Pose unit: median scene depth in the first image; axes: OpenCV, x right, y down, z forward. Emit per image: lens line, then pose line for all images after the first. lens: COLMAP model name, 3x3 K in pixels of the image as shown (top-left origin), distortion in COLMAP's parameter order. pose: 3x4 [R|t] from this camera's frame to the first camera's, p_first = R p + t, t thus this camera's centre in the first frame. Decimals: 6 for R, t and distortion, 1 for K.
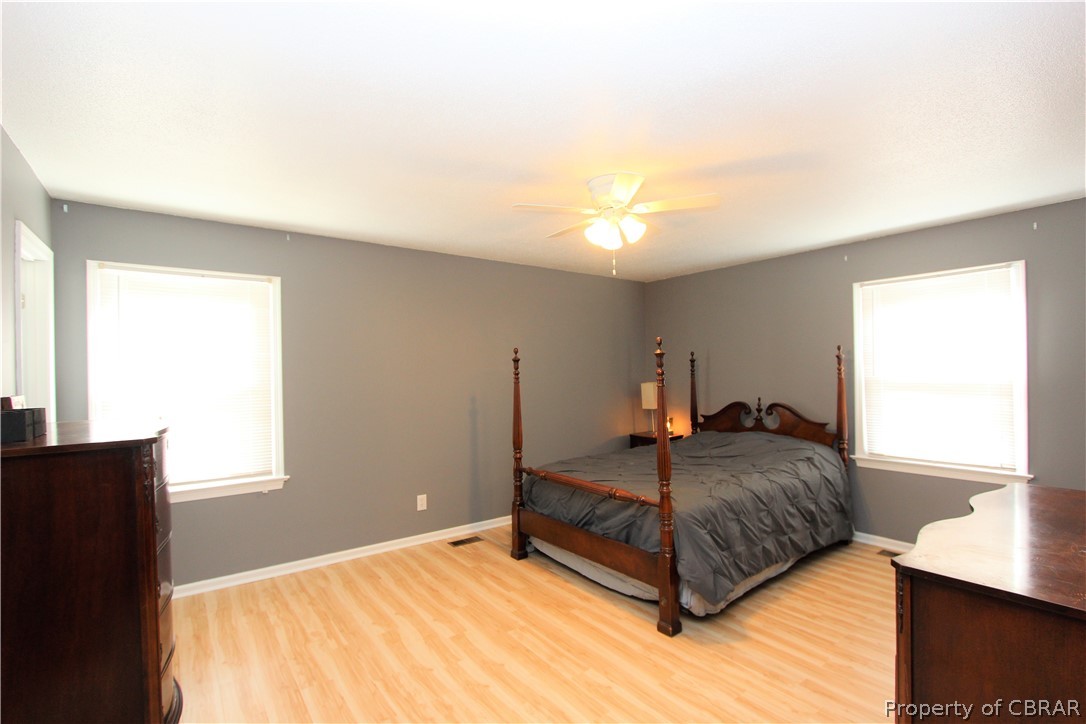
lens RADIAL K [[502.0, 0, 543.0], [0, 502.0, 368.3], [0, 0, 1]] dist [-0.003145, 0.000288]
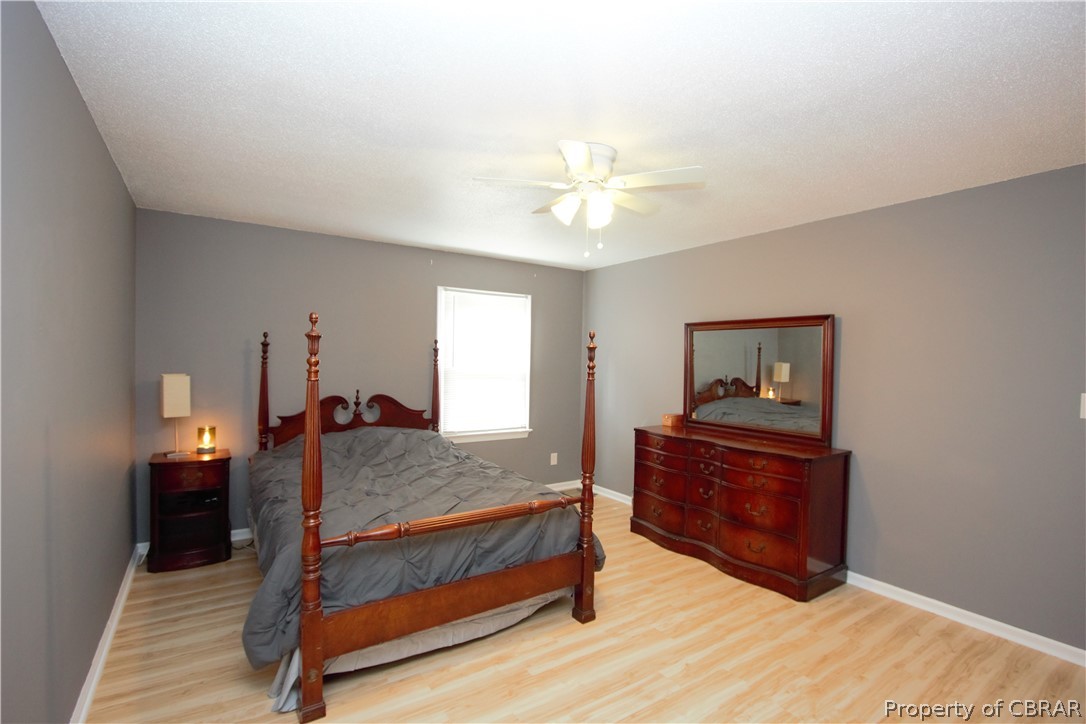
lens RADIAL K [[502.0, 0, 544.6], [0, 502.0, 365.5], [0, 0, 1]] dist [-0.003145, 0.000288]
pose [[0.061778, 0.001692, 0.998088, -0.551732], [-0.025786, 0.999667, -0.000099, 0.006947], [-0.997757, -0.025731, 0.061802, 0.731176]]
